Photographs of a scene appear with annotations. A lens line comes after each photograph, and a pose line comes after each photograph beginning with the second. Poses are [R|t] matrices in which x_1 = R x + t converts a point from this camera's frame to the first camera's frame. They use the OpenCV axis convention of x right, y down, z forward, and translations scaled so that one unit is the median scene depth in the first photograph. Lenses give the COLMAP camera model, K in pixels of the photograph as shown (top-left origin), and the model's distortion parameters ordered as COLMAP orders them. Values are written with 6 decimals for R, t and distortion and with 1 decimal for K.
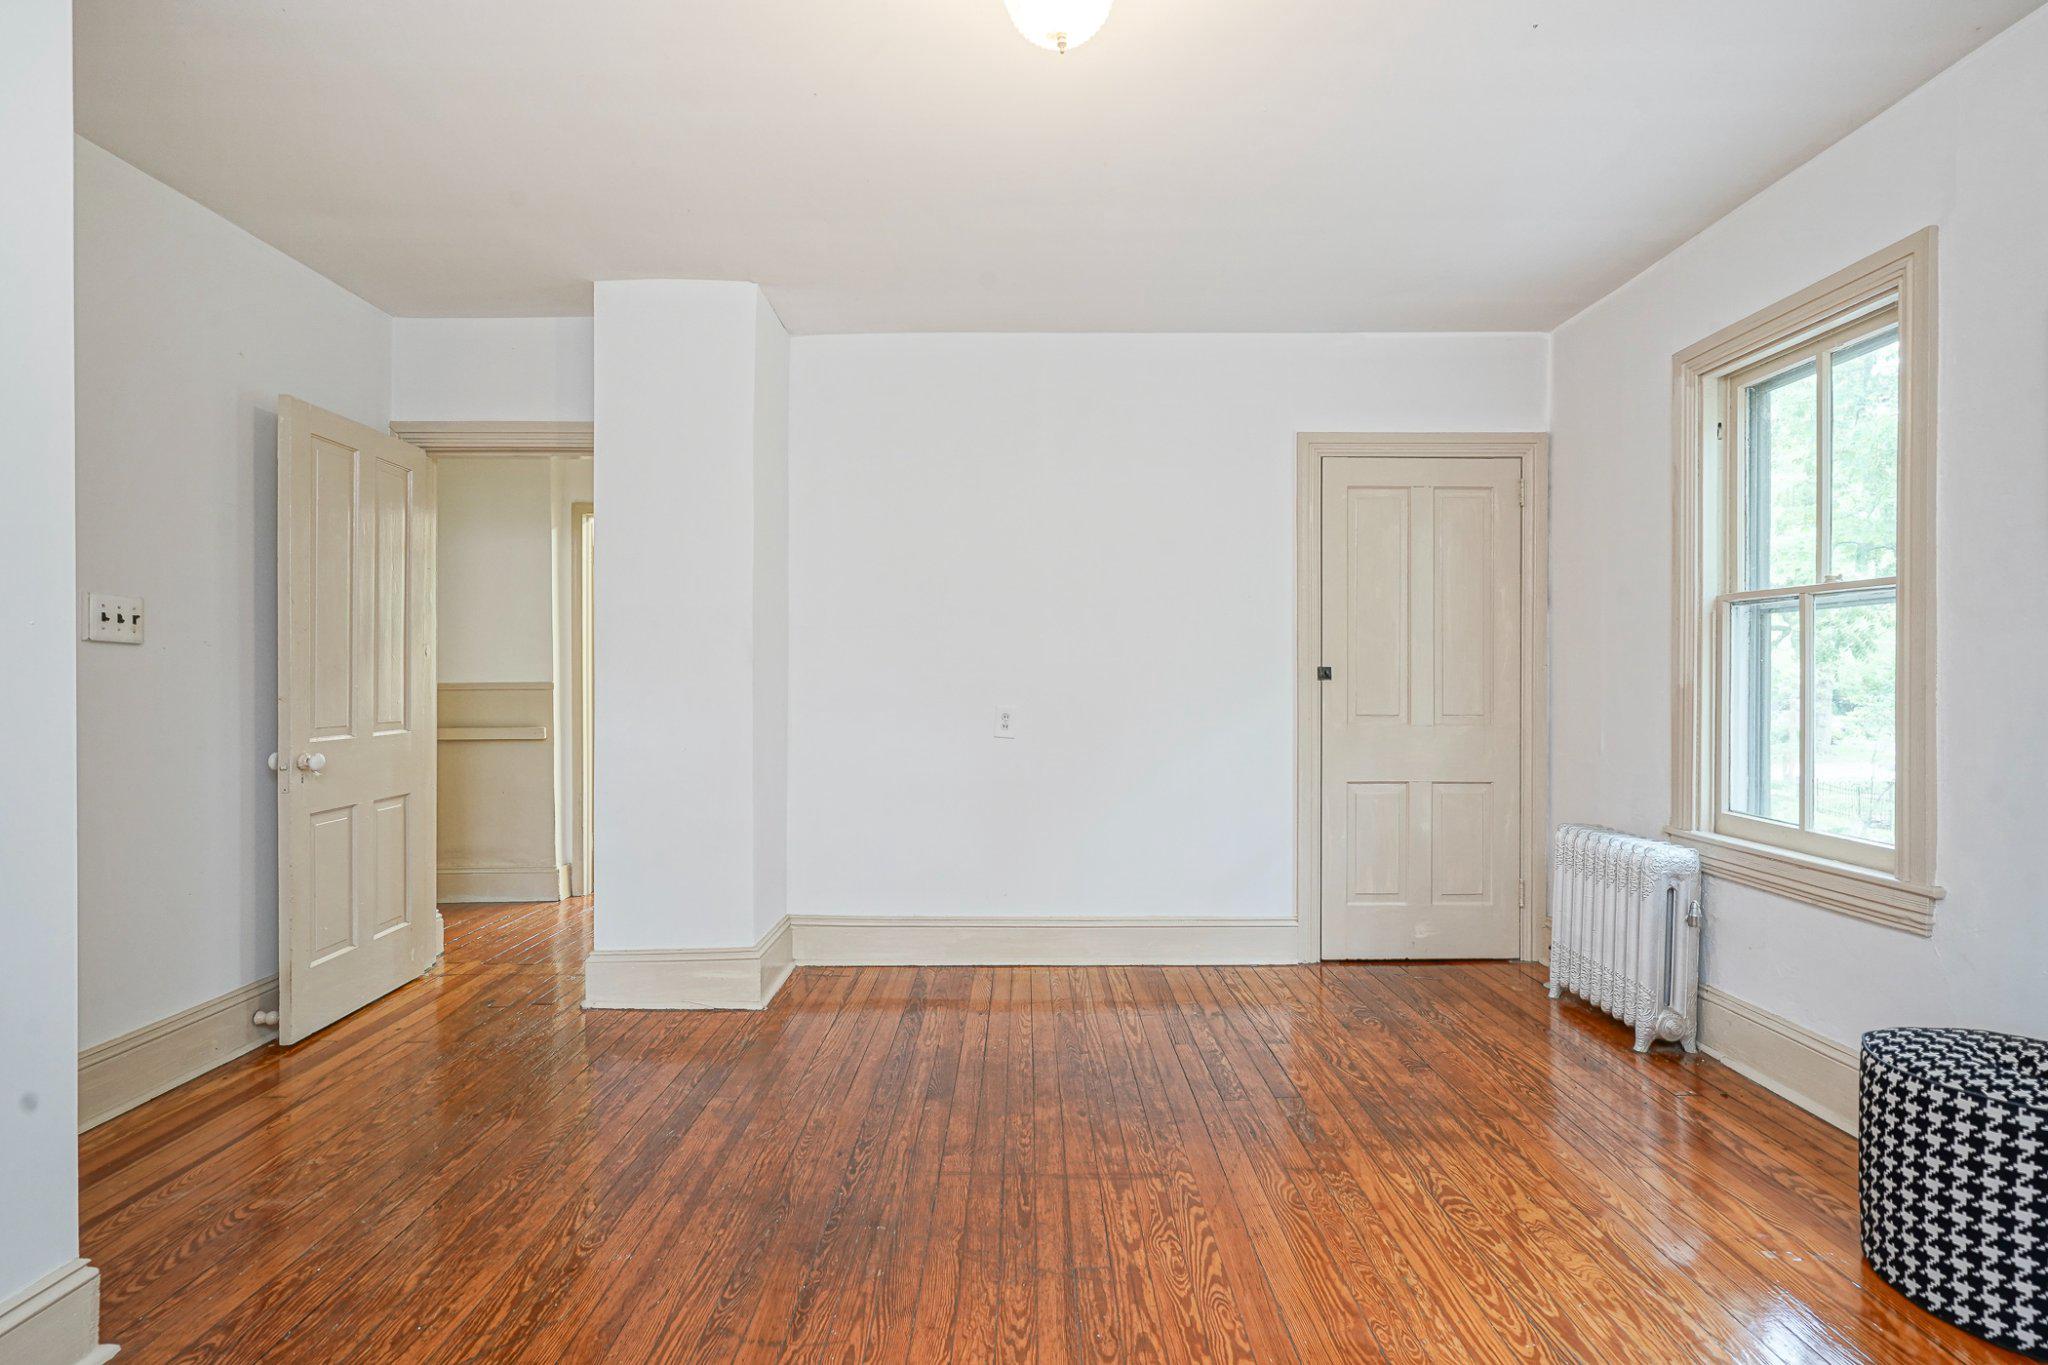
lens RADIAL K [[1046.7, 0, 1024.6], [0, 1046.7, 682.1], [0, 0, 1]] dist [0.001582, 0.000164]
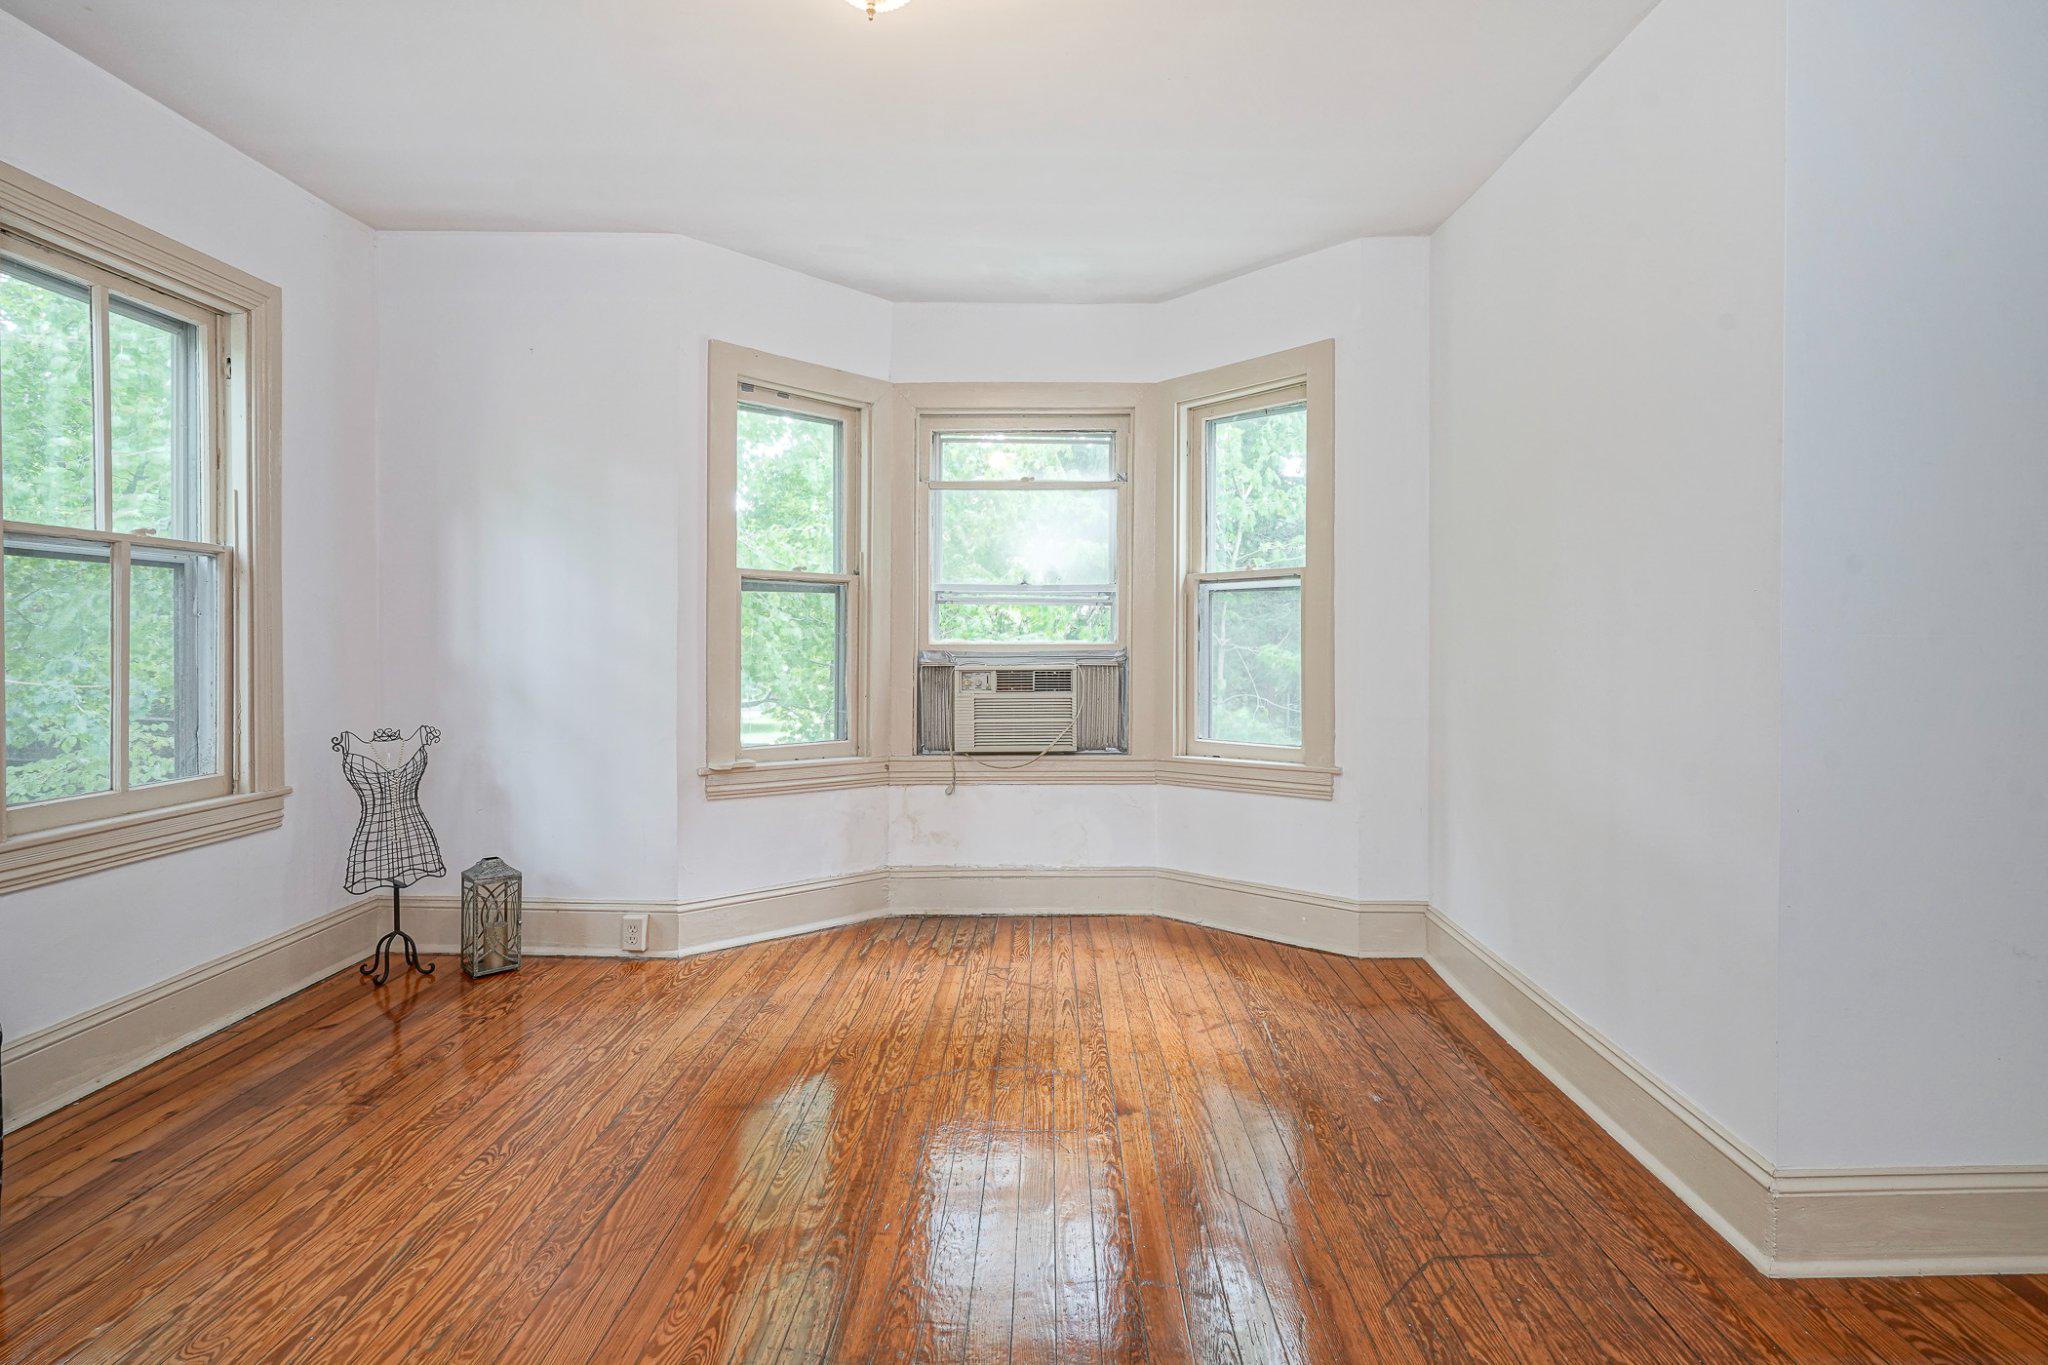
lens RADIAL K [[1046.7, 0, 1024.8], [0, 1046.7, 683.4], [0, 0, 1]] dist [0.001582, 0.000164]
pose [[-0.999912, -0.003454, -0.012844, -0.104026], [-0.003581, 0.999945, 0.009881, 0.032834], [0.012809, 0.009926, -0.999869, 1.959859]]
